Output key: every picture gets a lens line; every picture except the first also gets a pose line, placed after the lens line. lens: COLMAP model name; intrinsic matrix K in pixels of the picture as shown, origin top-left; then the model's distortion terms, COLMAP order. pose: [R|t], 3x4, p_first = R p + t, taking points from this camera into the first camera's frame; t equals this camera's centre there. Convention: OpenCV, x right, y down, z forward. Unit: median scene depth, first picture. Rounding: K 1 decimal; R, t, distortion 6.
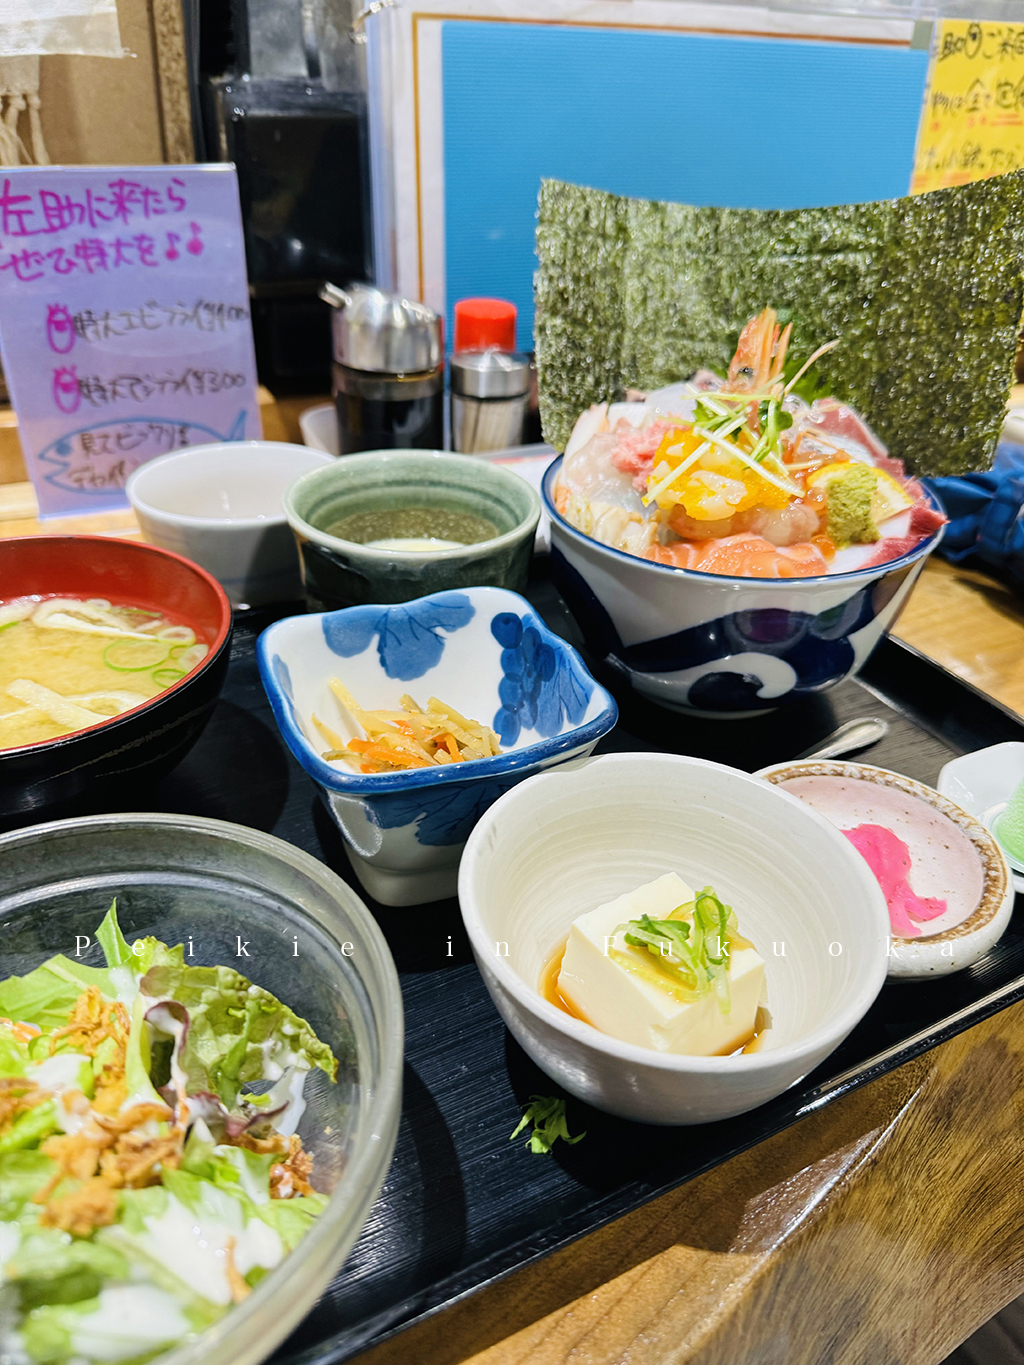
lens RADIAL K [[1025.2, 0, 512.0], [0, 1025.2, 682.5], [0, 0, 1]] dist [0.000395, -0.026332]
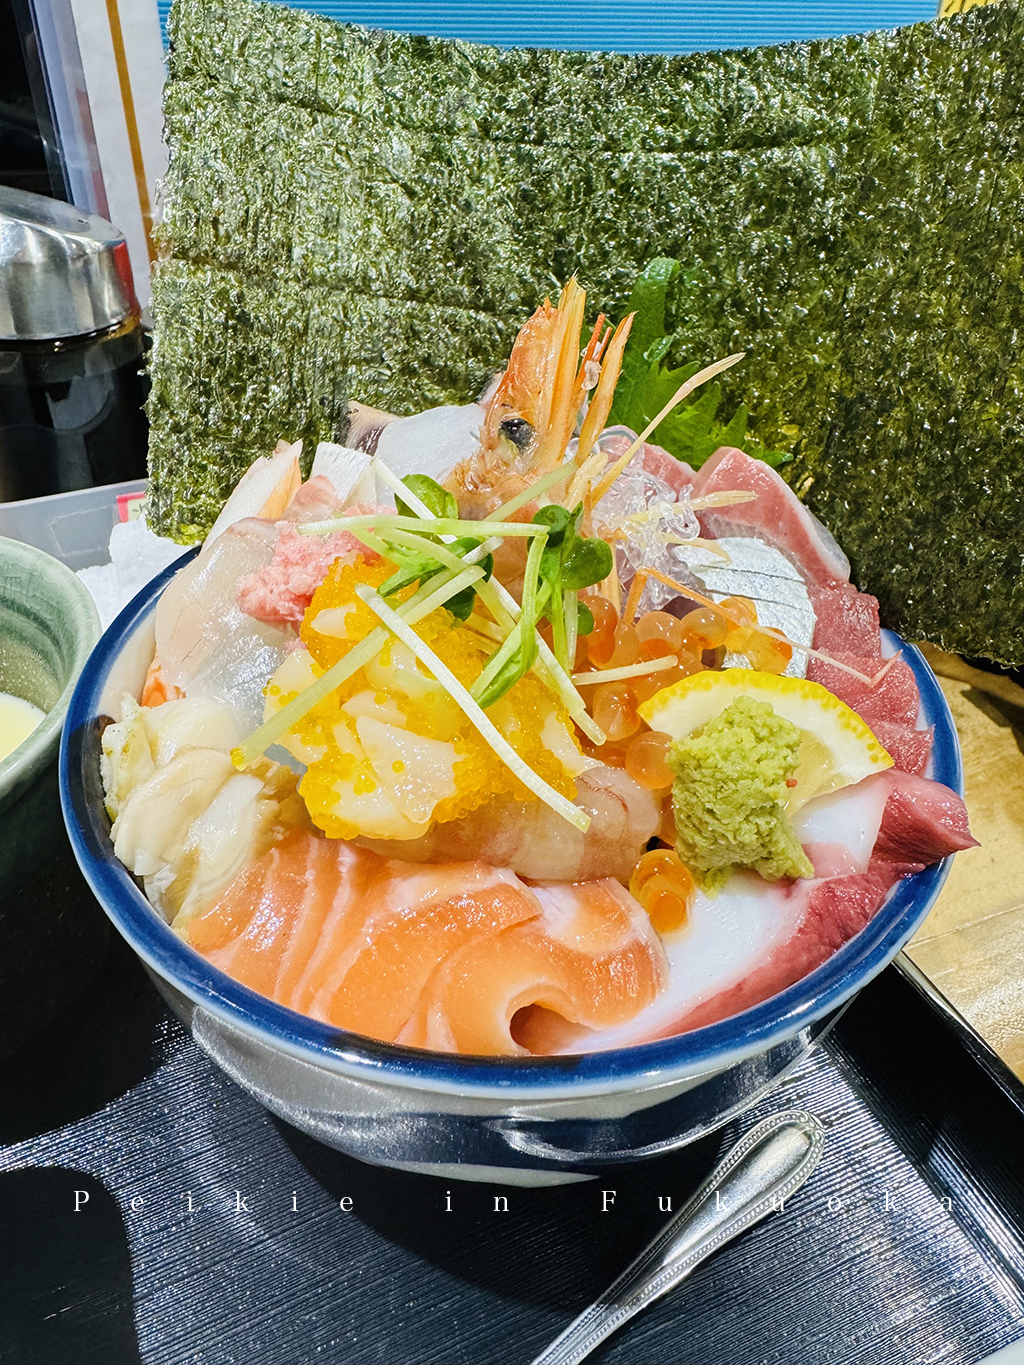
lens RADIAL K [[974.3, 0, 511.9], [0, 974.3, 595.2], [0, 0, 1]] dist [0.048548, -0.044218]
pose [[0.999566, 0.025430, -0.014860, 0.204878], [-0.024710, 0.998599, 0.046786, -0.221189], [0.016029, -0.046399, 0.998794, 0.511931]]
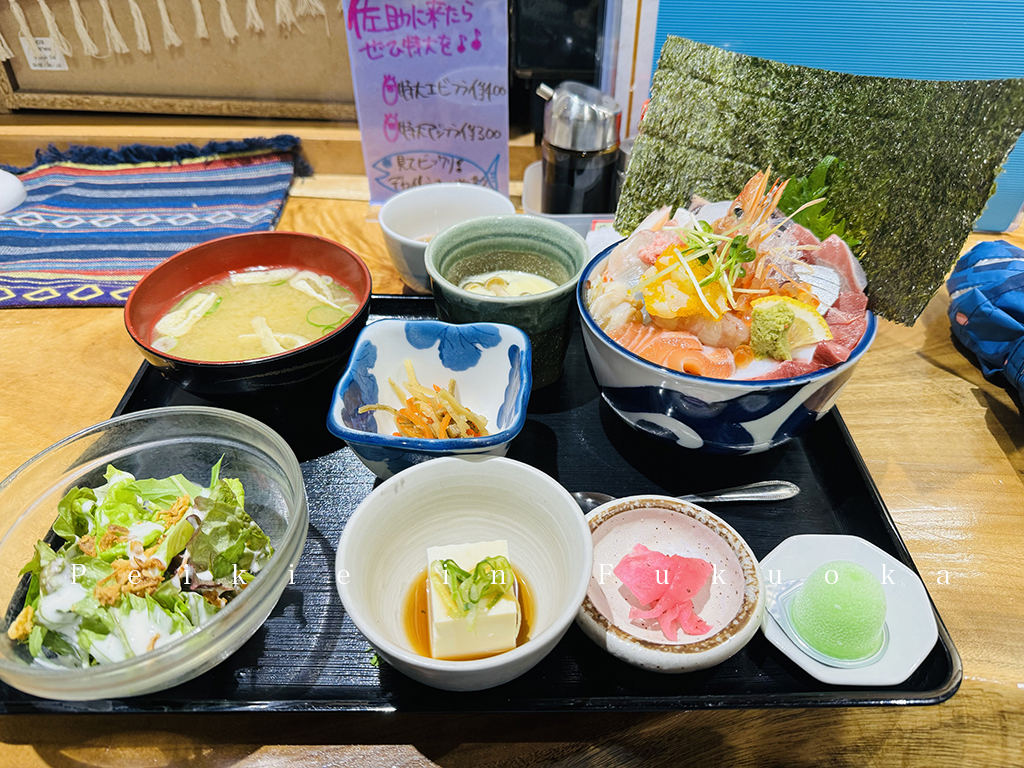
lens RADIAL K [[769.1, 0, 512.4], [0, 769.1, 388.3], [0, 0, 1]] dist [0.000395, -0.026332]
pose [[0.884354, 0.266584, -0.383210, 0.362857], [-0.223245, 0.962464, 0.154352, -0.148371], [0.409974, -0.050952, 0.910673, -0.043220]]
